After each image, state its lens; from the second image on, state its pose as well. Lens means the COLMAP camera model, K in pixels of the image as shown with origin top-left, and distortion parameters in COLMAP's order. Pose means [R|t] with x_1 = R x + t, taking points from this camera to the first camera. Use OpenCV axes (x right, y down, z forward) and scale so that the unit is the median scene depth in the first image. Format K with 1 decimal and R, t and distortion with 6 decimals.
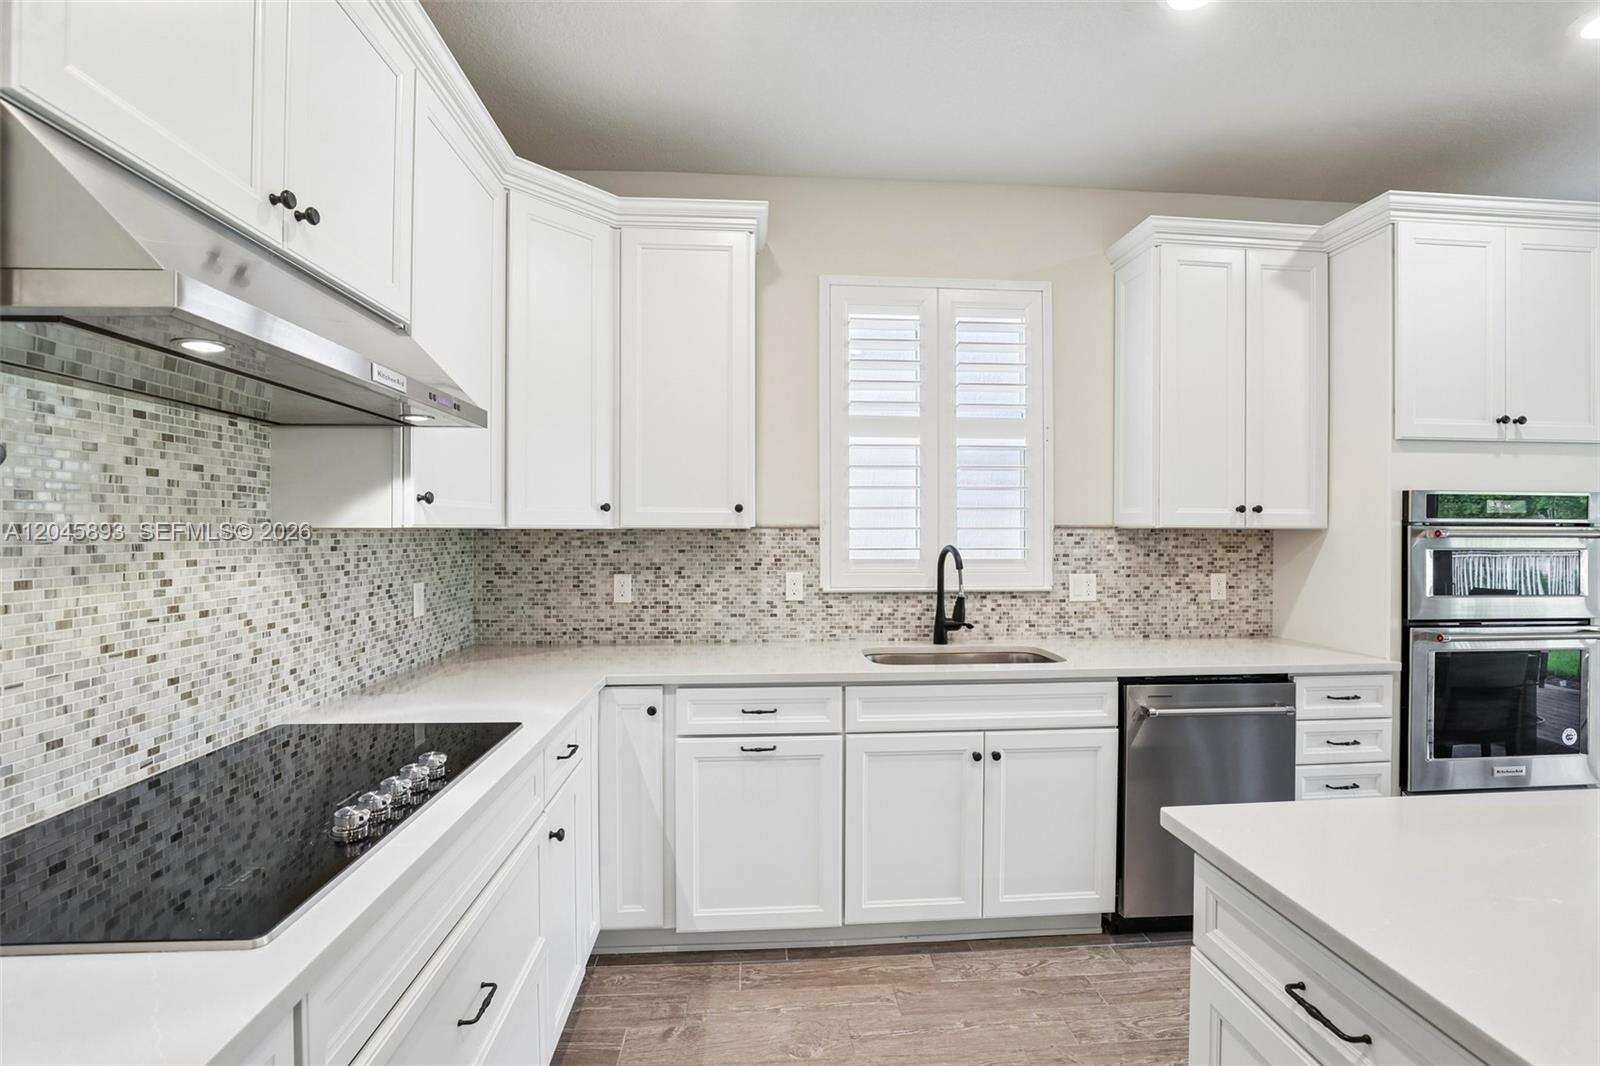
lens RADIAL K [[736.5, 0, 814.2], [0, 736.5, 535.6], [0, 0, 1]] dist [-0.021298, 0.001963]
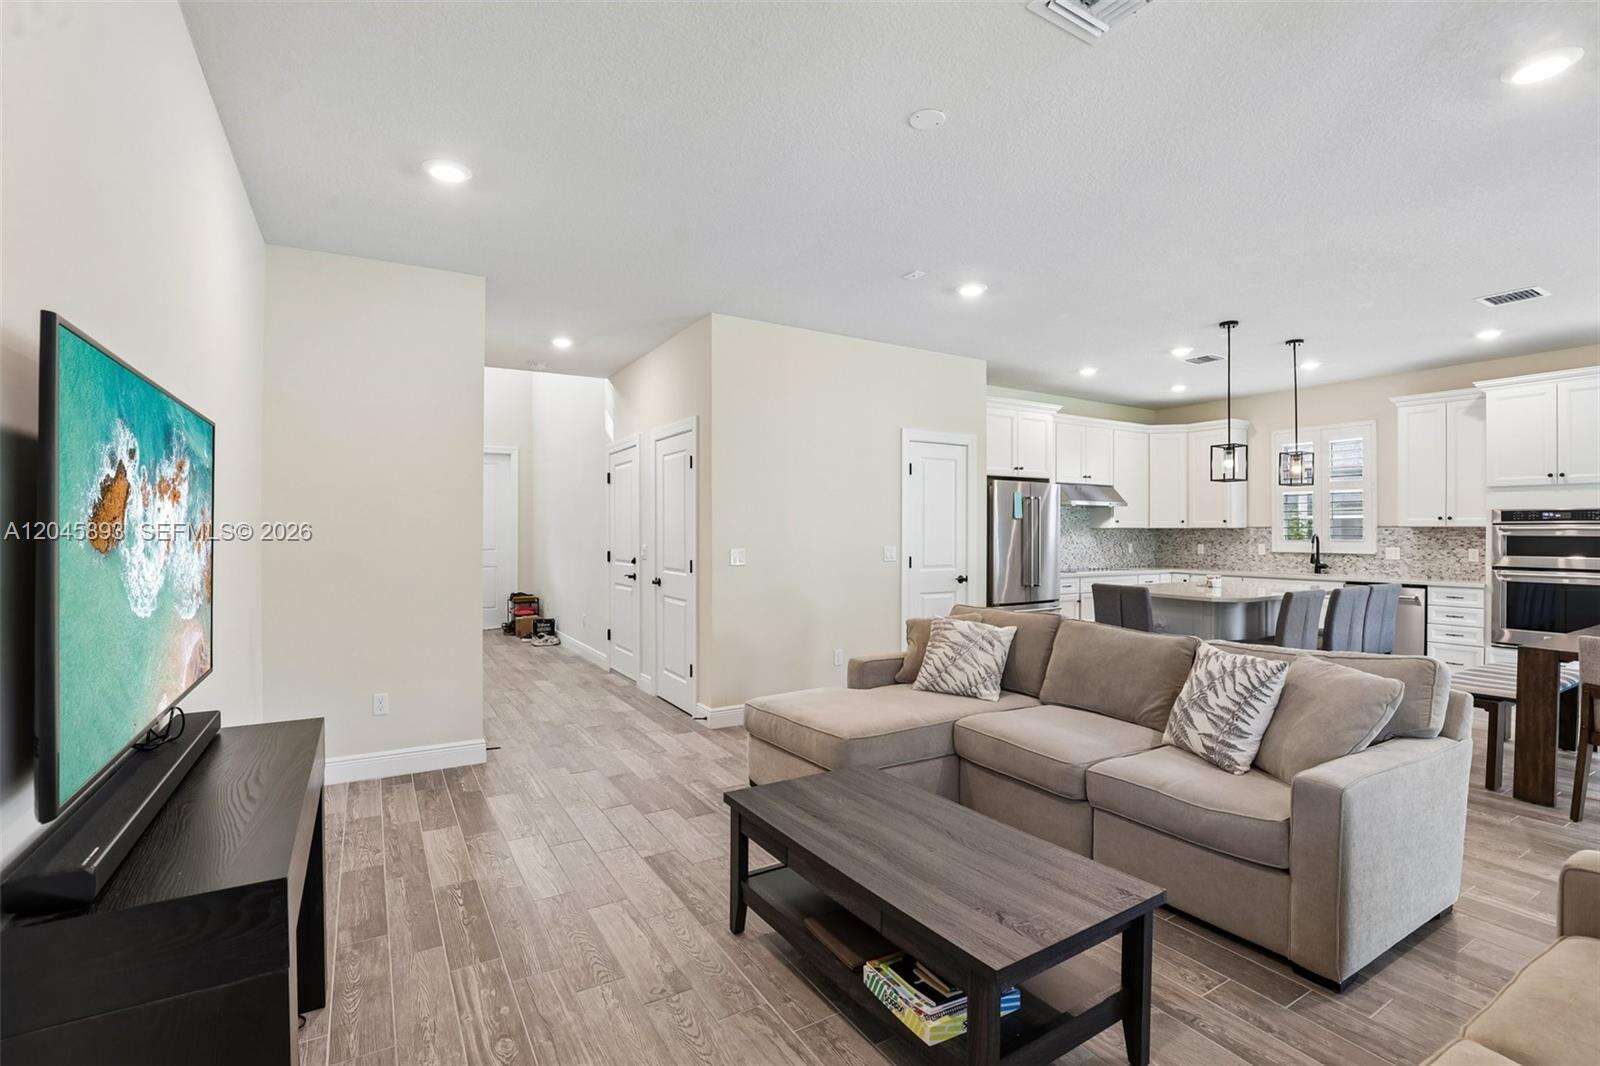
lens RADIAL K [[736.5, 0, 814.2], [0, 736.5, 535.6], [0, 0, 1]] dist [-0.021298, 0.001963]
pose [[0.450217, 0.003212, -0.892913, 1.626263], [-0.008362, 0.999965, -0.000620, 0.033669], [0.892880, 0.007746, 0.450228, -1.656004]]
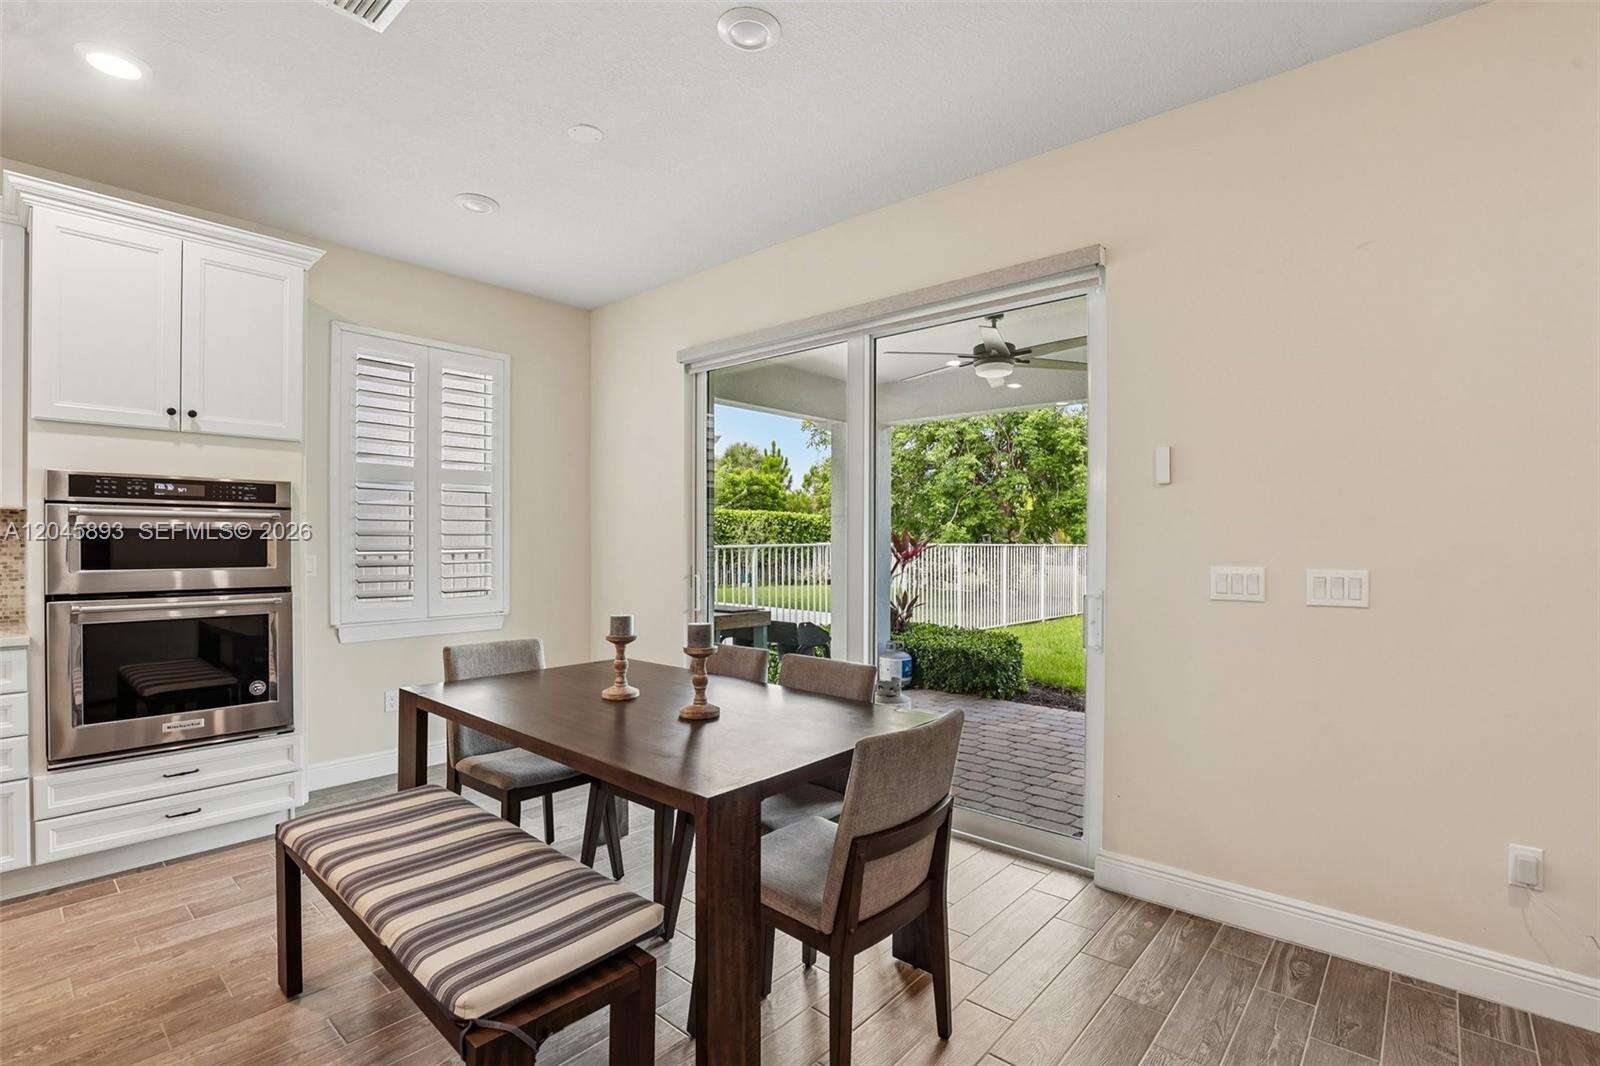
lens RADIAL K [[736.5, 0, 814.2], [0, 736.5, 535.6], [0, 0, 1]] dist [-0.021298, 0.001963]
pose [[0.714499, 0.001585, 0.699634, 0.759680], [0.005659, 0.999952, -0.008045, 0.039959], [-0.699613, 0.009707, 0.714456, -0.428729]]
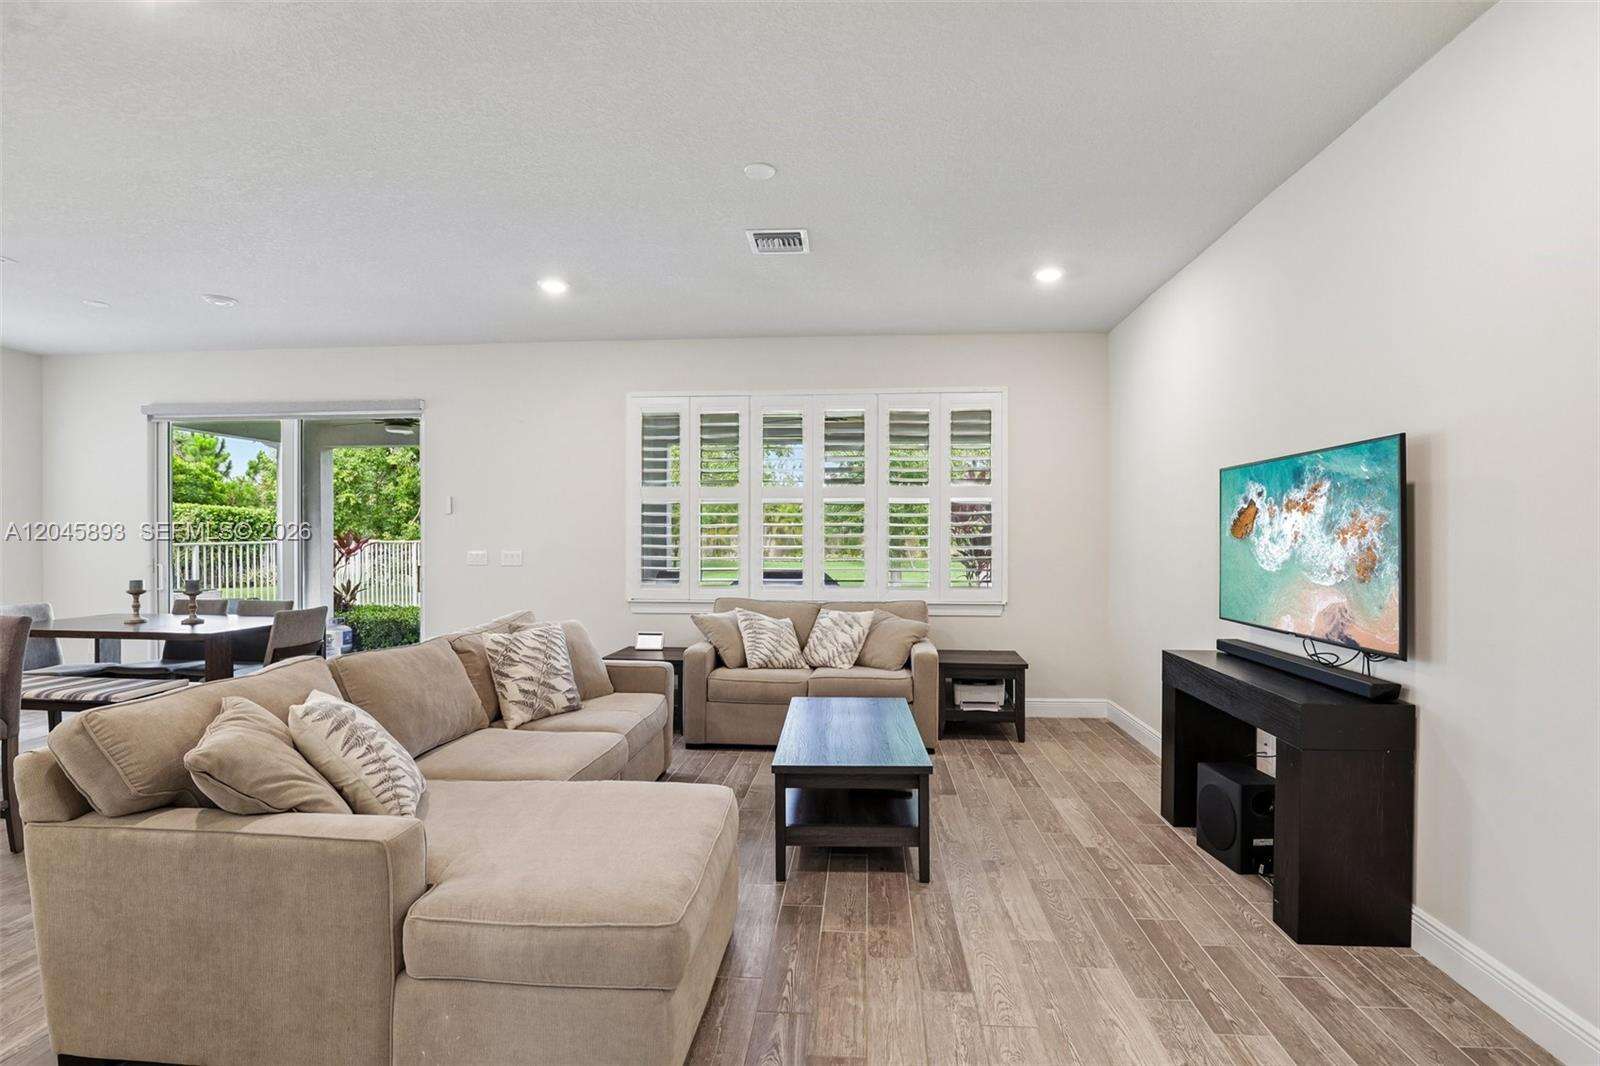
lens RADIAL K [[759.9, 0, 792.2], [0, 759.9, 529.2], [0, 0, 1]] dist [-0.019334, -0.000336]
pose [[0.182344, 0.004002, 0.983227, -0.151439], [0.009404, 0.999939, -0.005814, 0.035421], [-0.983190, 0.010306, 0.182295, -1.371163]]
